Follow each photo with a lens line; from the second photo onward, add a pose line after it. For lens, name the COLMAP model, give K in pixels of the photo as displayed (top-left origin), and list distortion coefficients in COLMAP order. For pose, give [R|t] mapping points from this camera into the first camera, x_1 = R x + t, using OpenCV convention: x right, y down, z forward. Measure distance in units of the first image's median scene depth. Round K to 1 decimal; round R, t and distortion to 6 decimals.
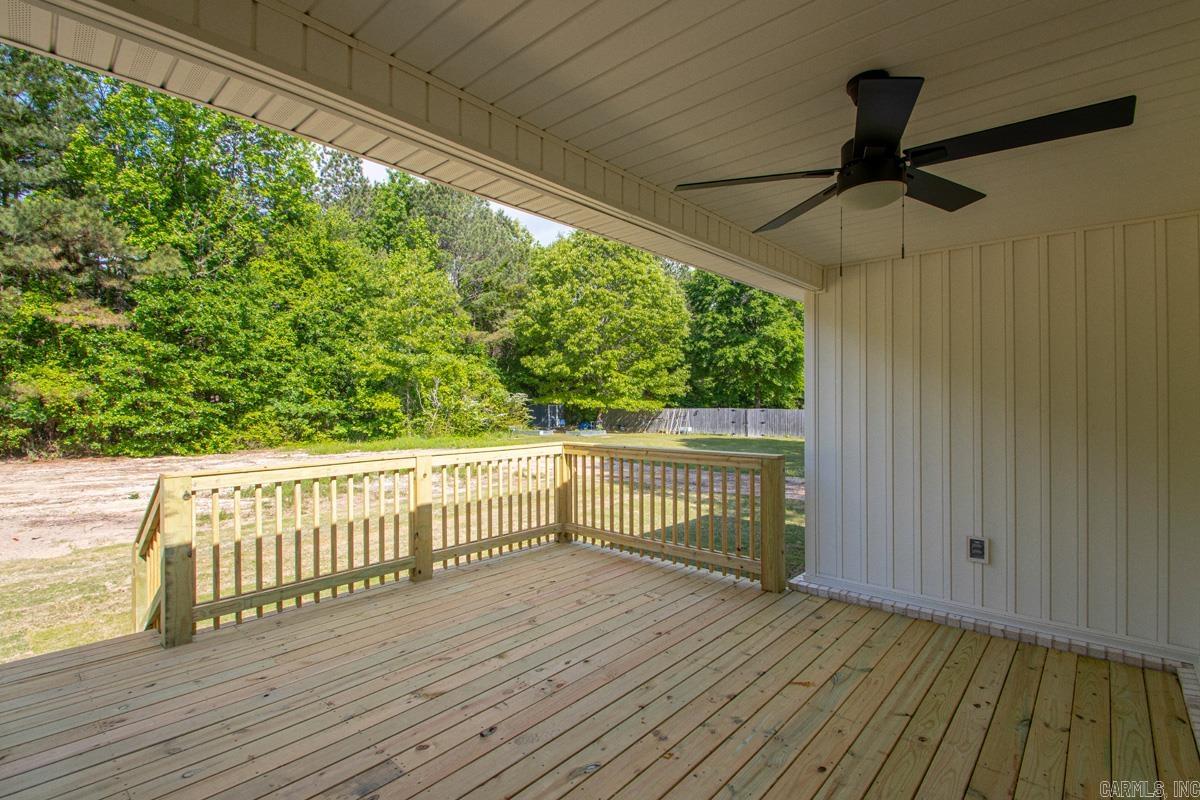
lens RADIAL K [[559.5, 0, 588.3], [0, 559.5, 402.2], [0, 0, 1]] dist [0.010798, -0.016804]
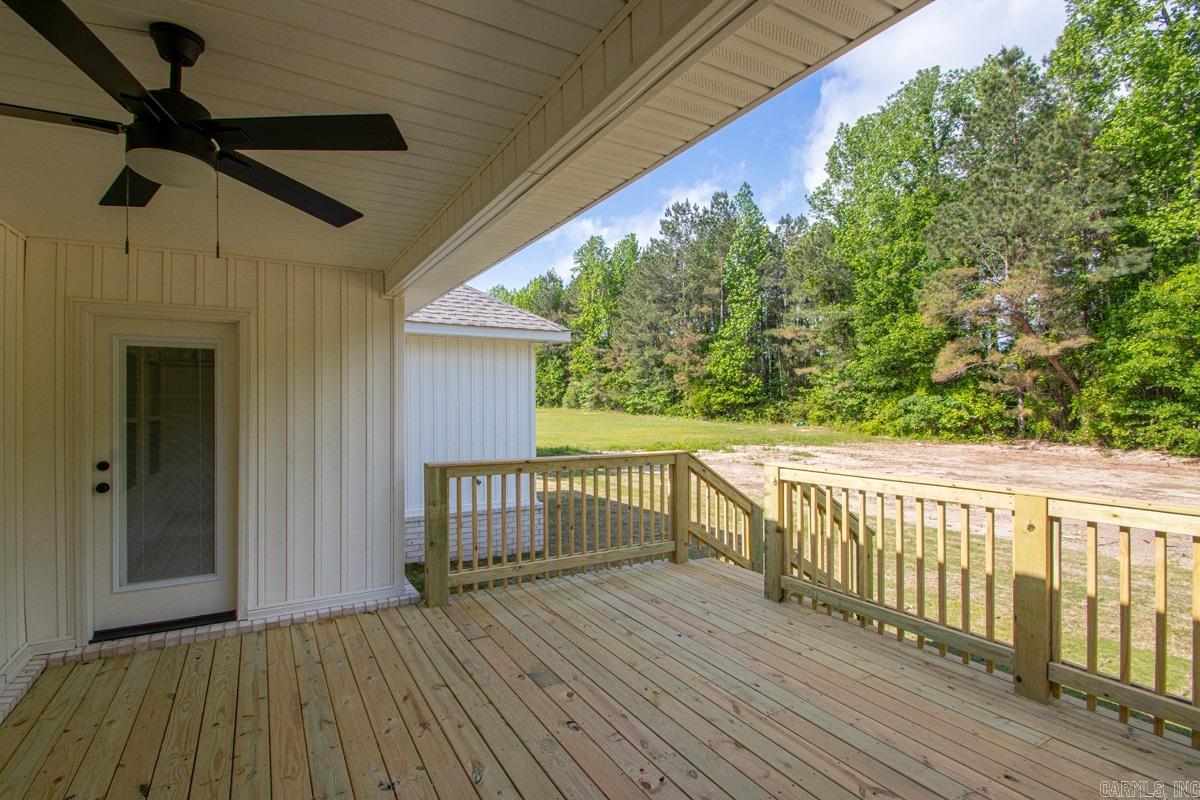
lens RADIAL K [[573.8, 0, 585.2], [0, 573.8, 401.4], [0, 0, 1]] dist [0.023333, -0.017632]
pose [[-0.310895, 0.001203, -0.950444, 0.064116], [0.006765, 0.999977, -0.000947, -0.000967], [0.950420, -0.006724, -0.310896, 0.104729]]
